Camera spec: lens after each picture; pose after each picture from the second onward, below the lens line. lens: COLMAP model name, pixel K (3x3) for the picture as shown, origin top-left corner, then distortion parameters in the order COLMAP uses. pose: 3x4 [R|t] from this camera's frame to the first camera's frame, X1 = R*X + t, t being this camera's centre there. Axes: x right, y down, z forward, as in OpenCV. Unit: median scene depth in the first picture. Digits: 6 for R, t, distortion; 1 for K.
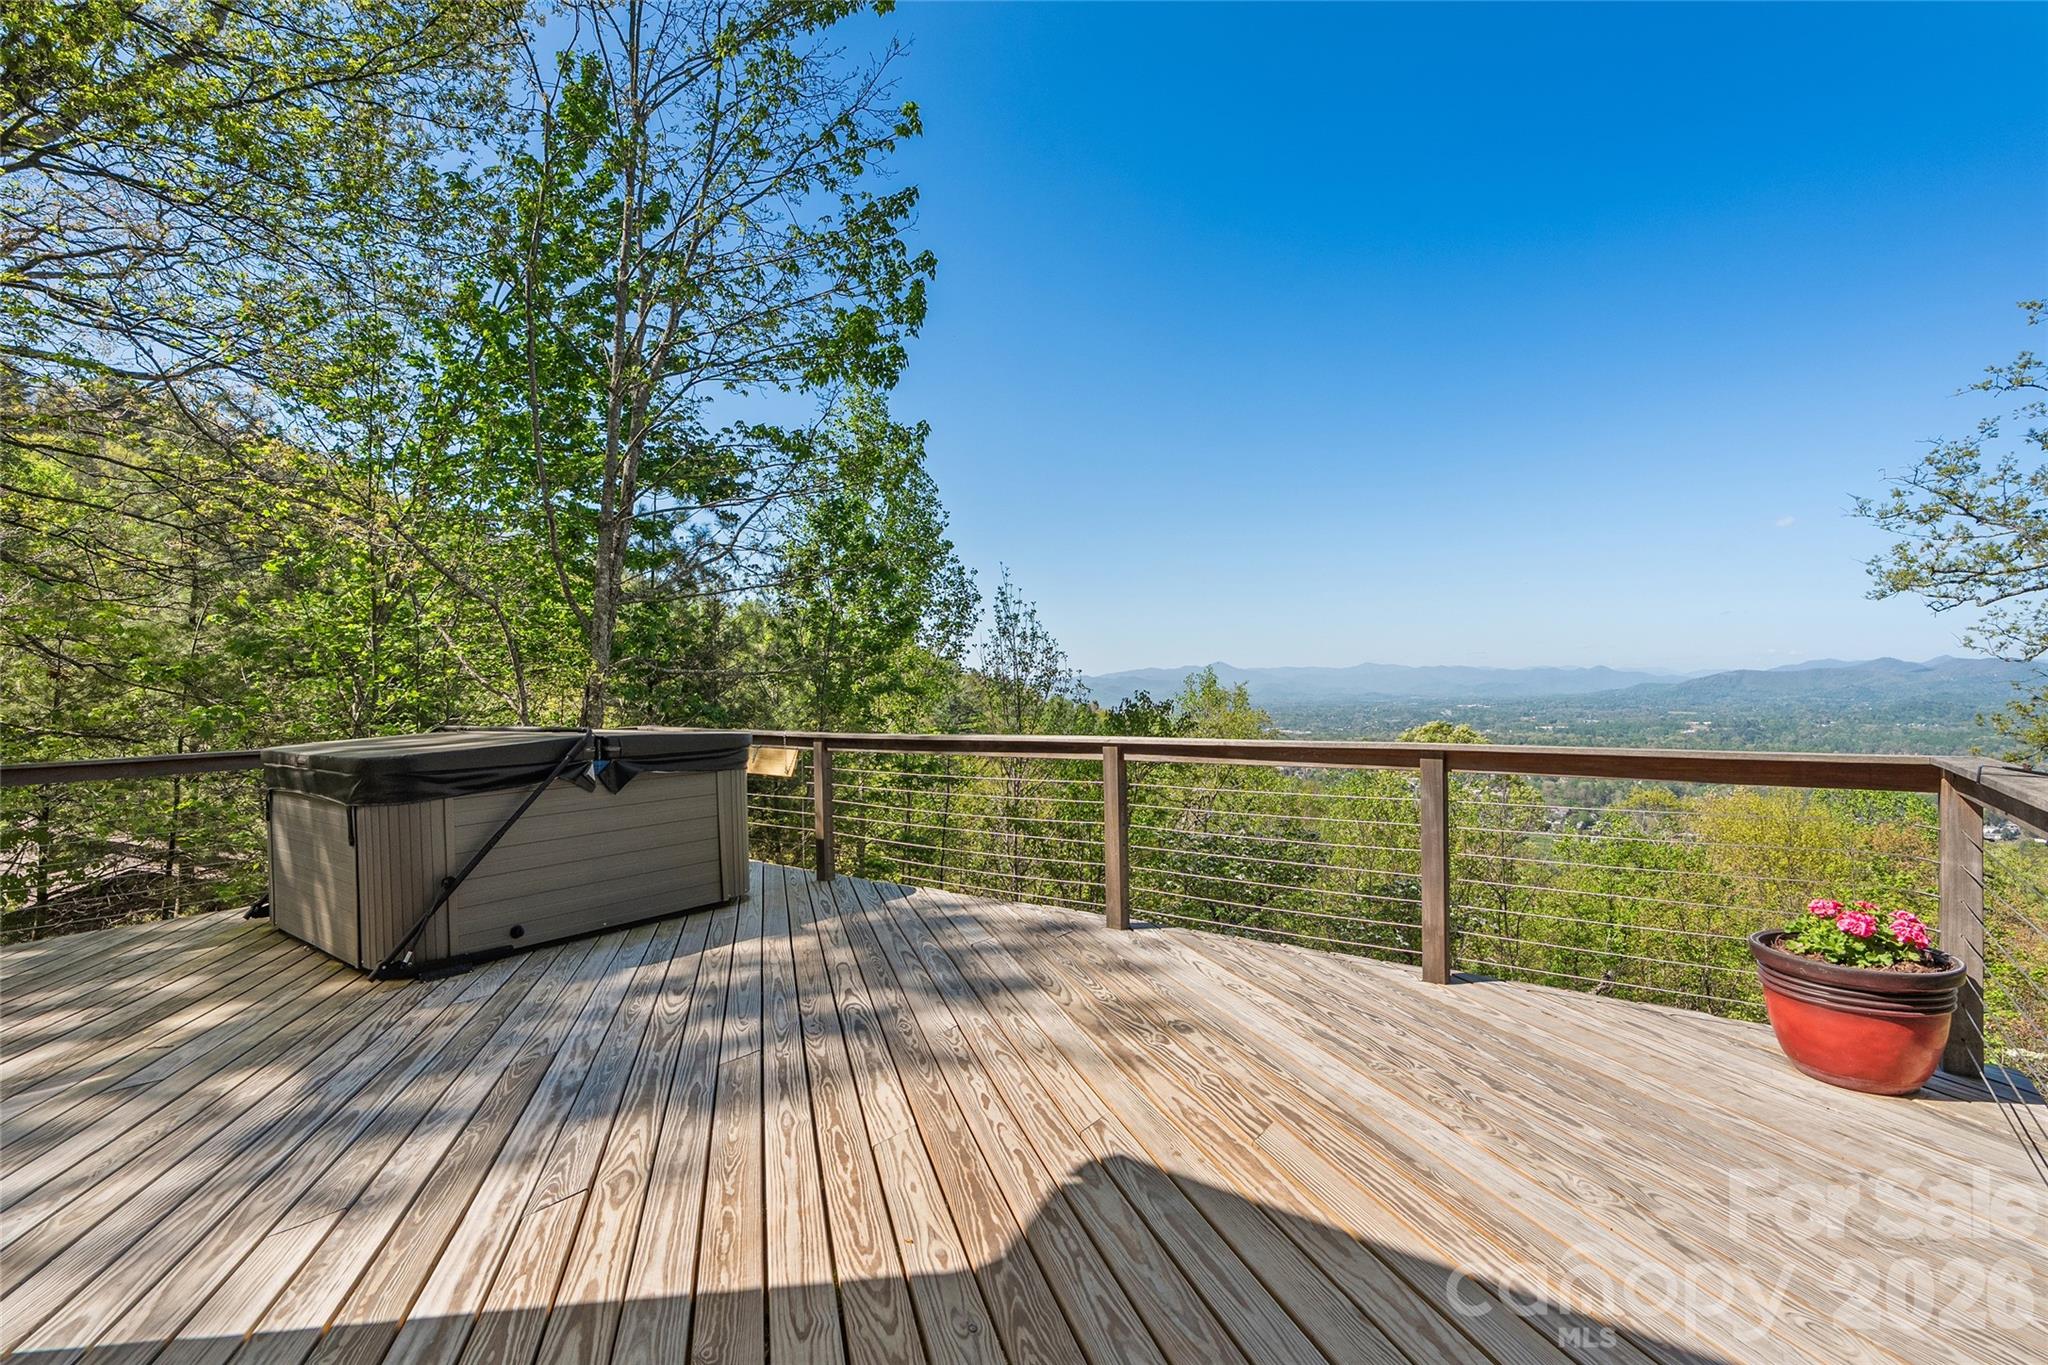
lens RADIAL K [[928.0, 0, 1015.1], [0, 928.0, 687.4], [0, 0, 1]] dist [-0.003160, 0.000453]
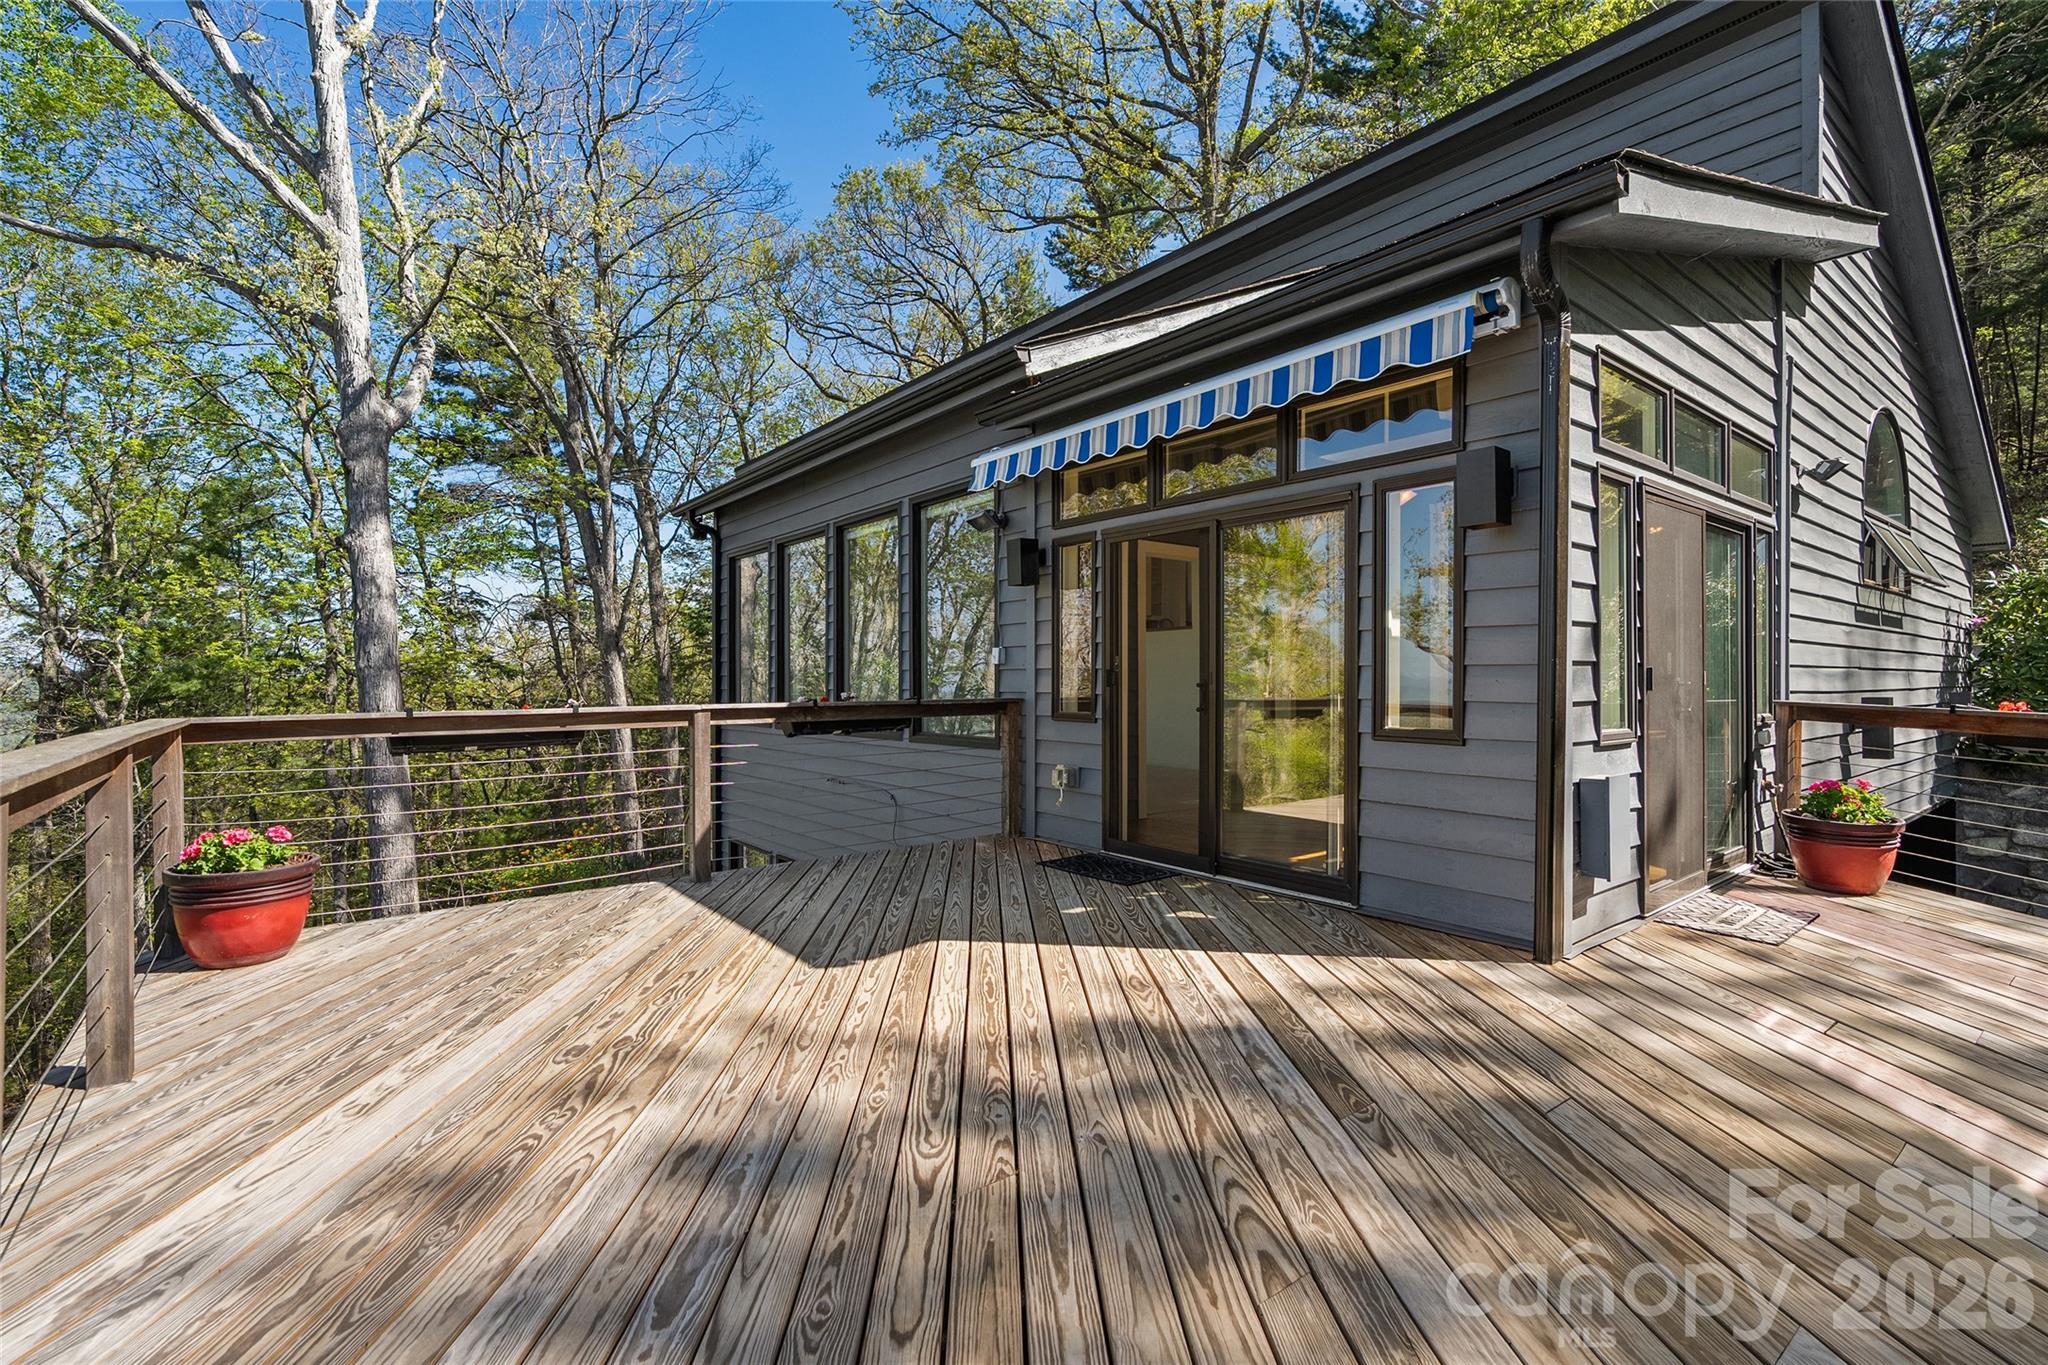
lens RADIAL K [[928.0, 0, 1015.1], [0, 928.0, 687.4], [0, 0, 1]] dist [-0.003160, 0.000453]
pose [[-0.971163, 0.017939, 0.237739, -0.589065], [0.018478, 0.999829, 0.000037, 0.062609], [-0.237697, 0.004428, -0.971329, 2.453345]]
